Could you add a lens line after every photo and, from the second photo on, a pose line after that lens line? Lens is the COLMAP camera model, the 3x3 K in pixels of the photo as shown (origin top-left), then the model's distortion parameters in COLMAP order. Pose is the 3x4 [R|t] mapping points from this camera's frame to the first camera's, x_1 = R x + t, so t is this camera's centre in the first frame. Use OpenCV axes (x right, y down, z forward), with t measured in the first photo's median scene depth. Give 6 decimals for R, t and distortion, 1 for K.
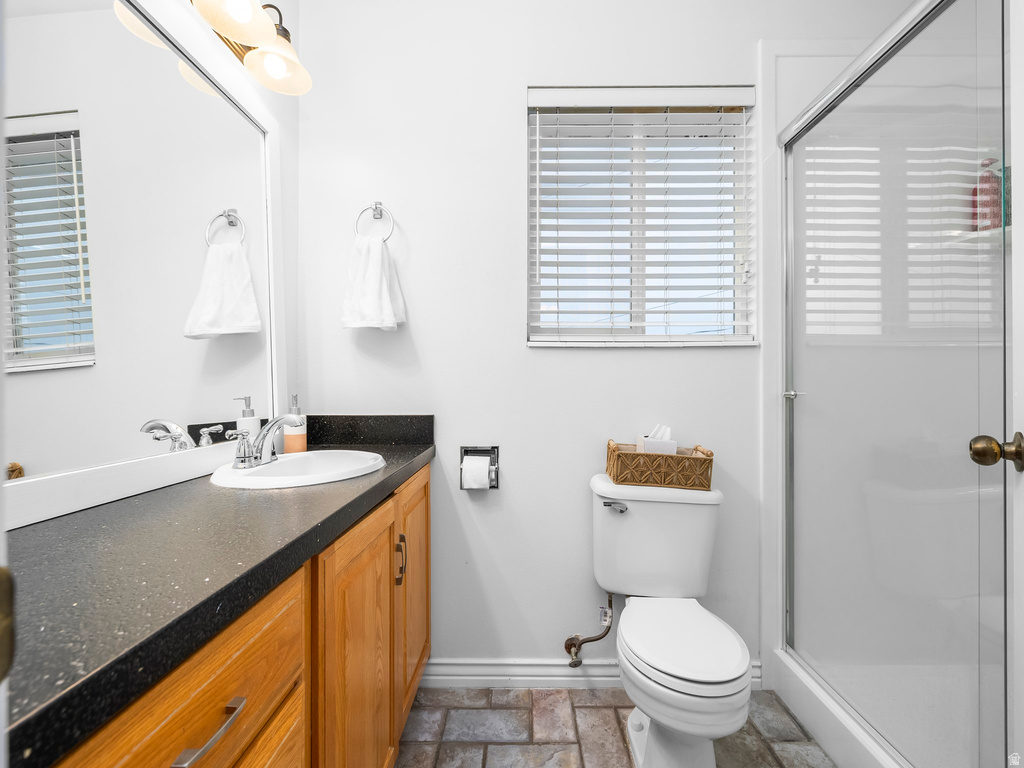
lens RADIAL K [[430.7, 0, 513.5], [0, 430.7, 385.1], [0, 0, 1]] dist [-0.001029, -0.000059]
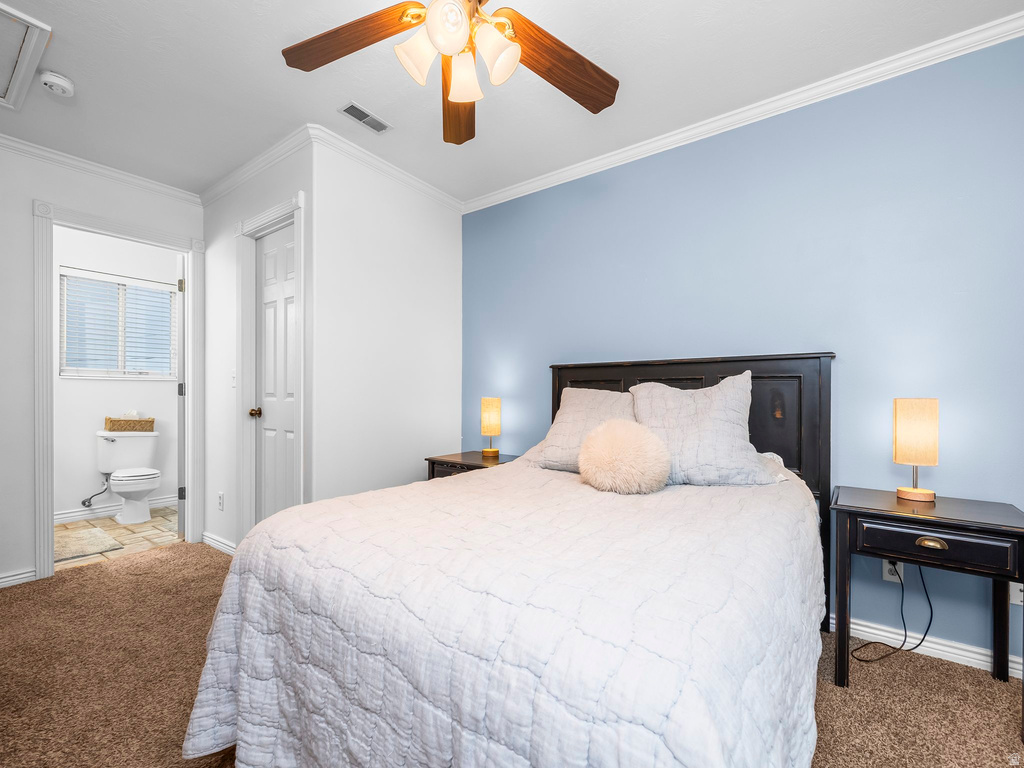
lens RADIAL K [[430.7, 0, 514.0], [0, 430.7, 387.2], [0, 0, 1]] dist [-0.001029, -0.000059]
pose [[0.567114, 0.000730, 0.823639, -0.541090], [0.004285, 0.999983, -0.003837, -0.028547], [-0.823628, 0.005706, 0.567102, -2.596842]]
